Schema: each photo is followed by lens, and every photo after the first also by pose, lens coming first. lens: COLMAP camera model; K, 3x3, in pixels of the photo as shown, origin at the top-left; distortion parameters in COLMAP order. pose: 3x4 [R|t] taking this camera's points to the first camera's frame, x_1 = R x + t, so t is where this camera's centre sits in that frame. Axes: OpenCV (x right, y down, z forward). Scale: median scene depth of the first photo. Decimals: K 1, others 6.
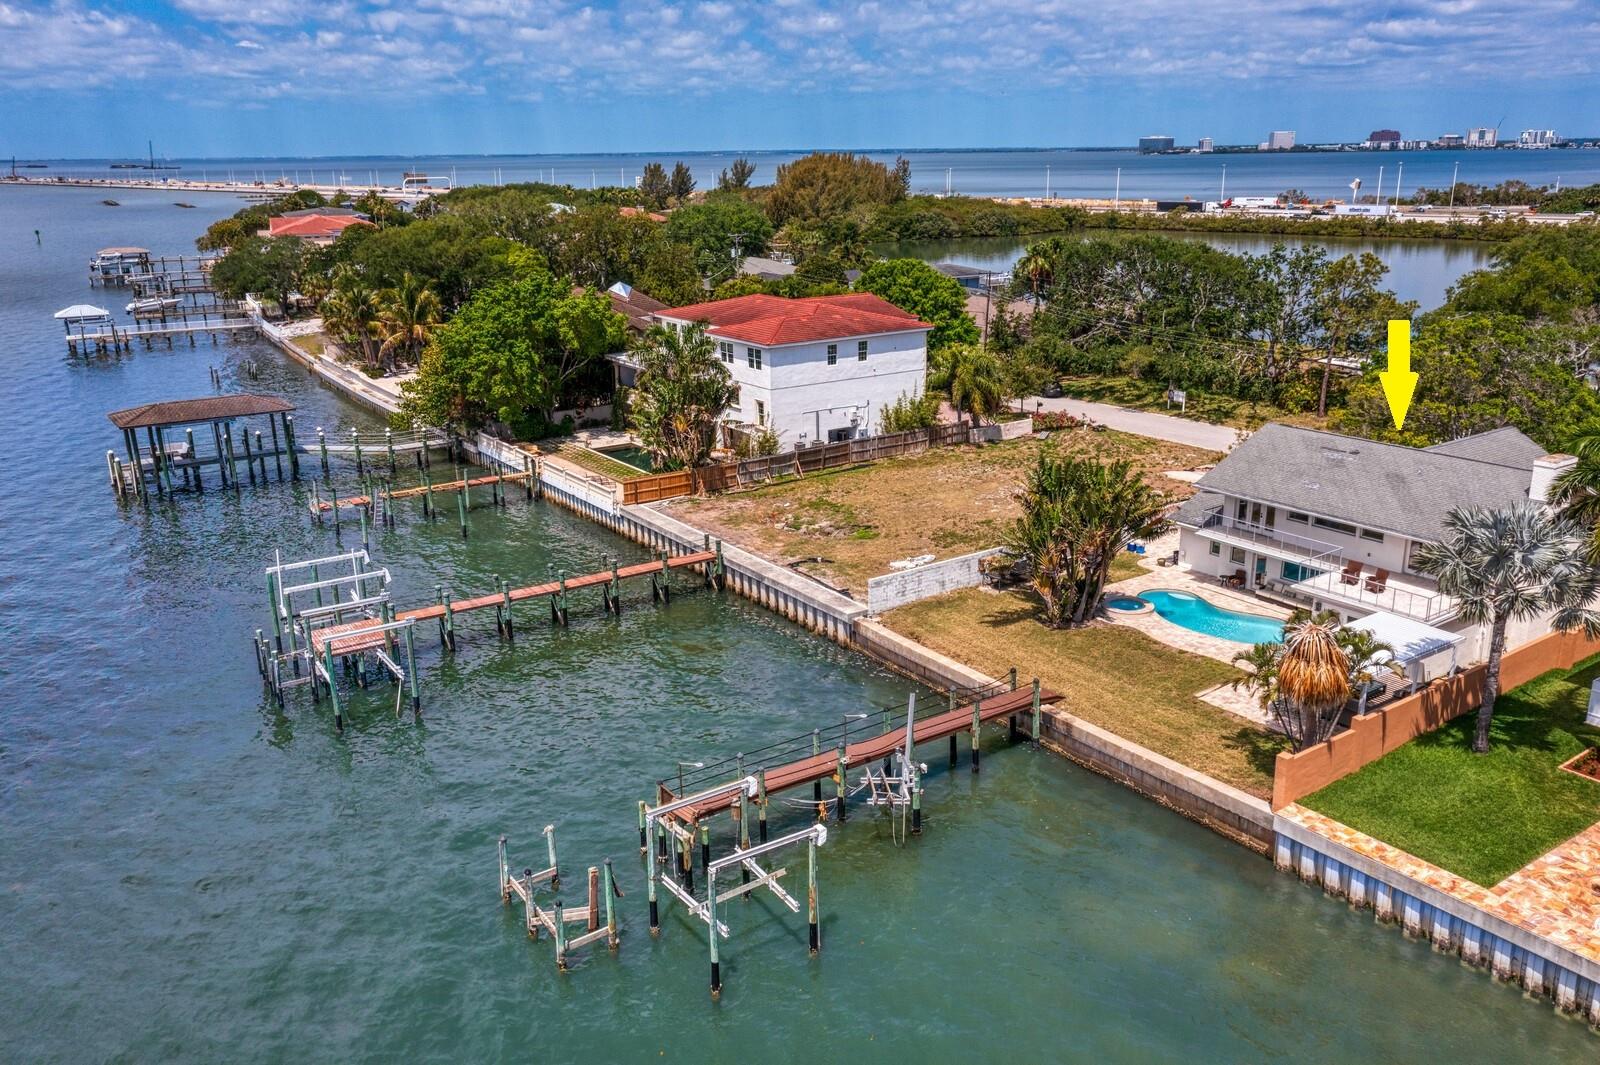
lens RADIAL K [[1261.4, 0, 806.5], [0, 1261.4, 580.0], [0, 0, 1]] dist [0.005583, 0.008238]
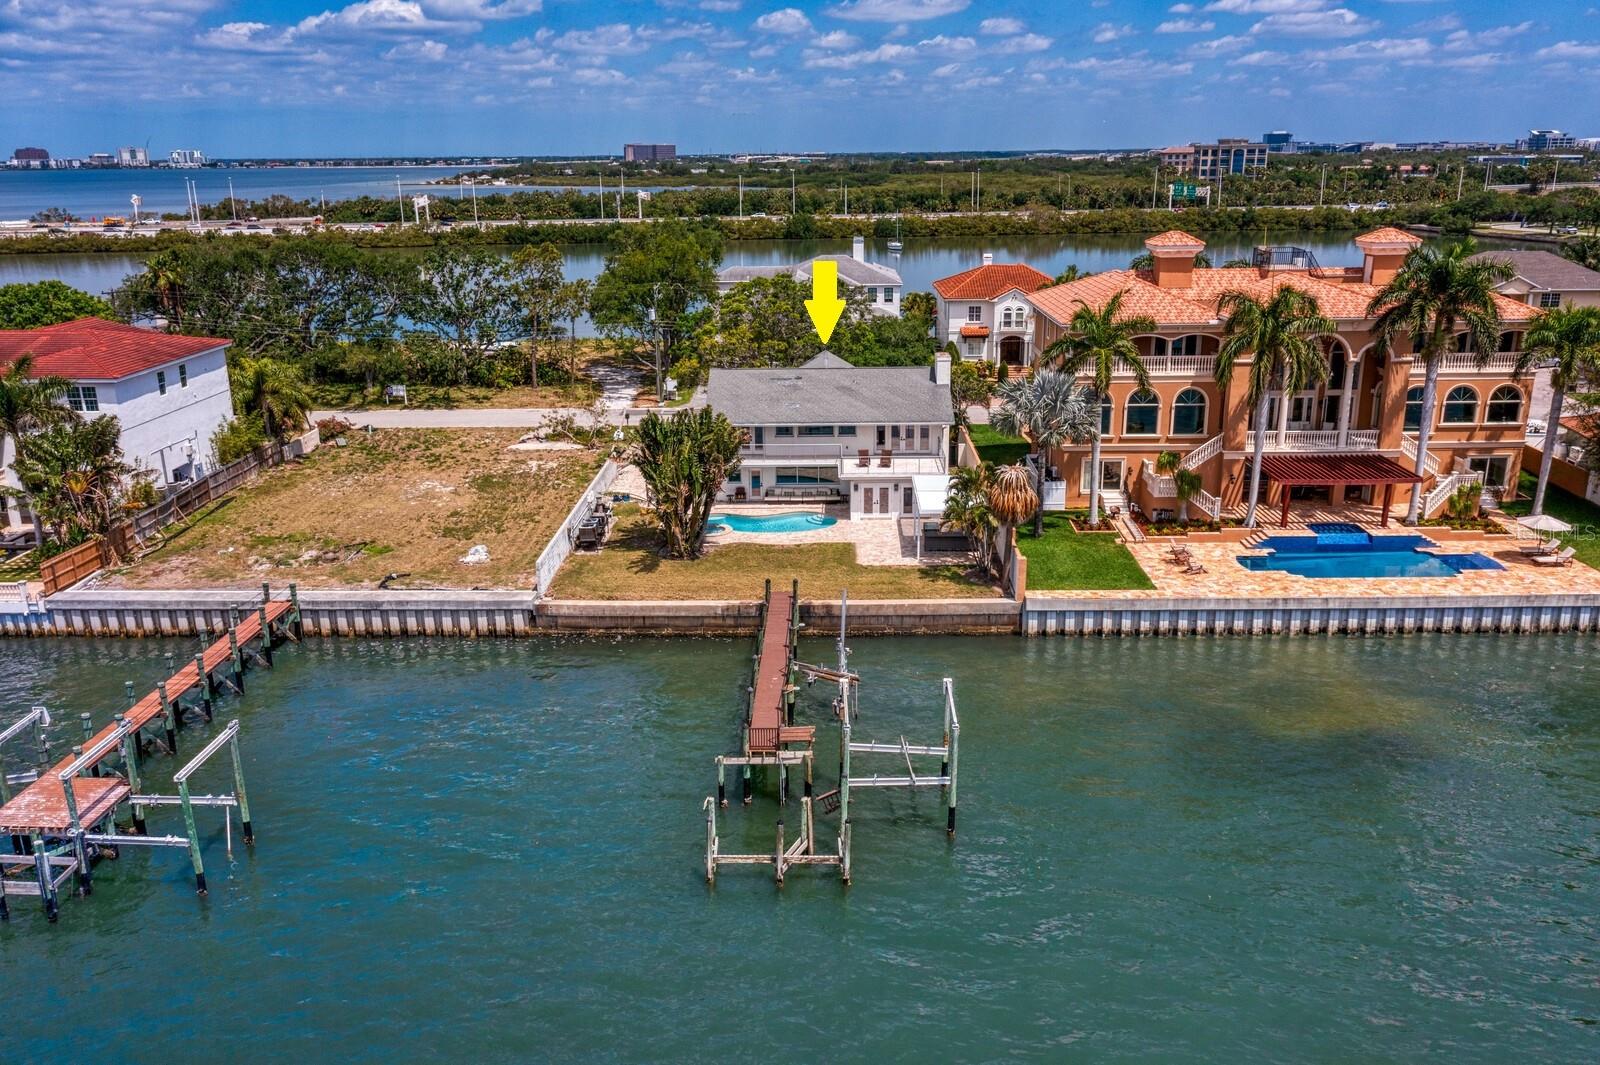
lens RADIAL K [[1261.4, 0, 806.5], [0, 1261.4, 580.0], [0, 0, 1]] dist [0.005583, 0.008238]
pose [[0.593584, -0.251605, 0.764430, -0.564043], [0.261884, 0.958561, 0.112147, -0.040823], [-0.760970, 0.133623, 0.634878, 0.173725]]
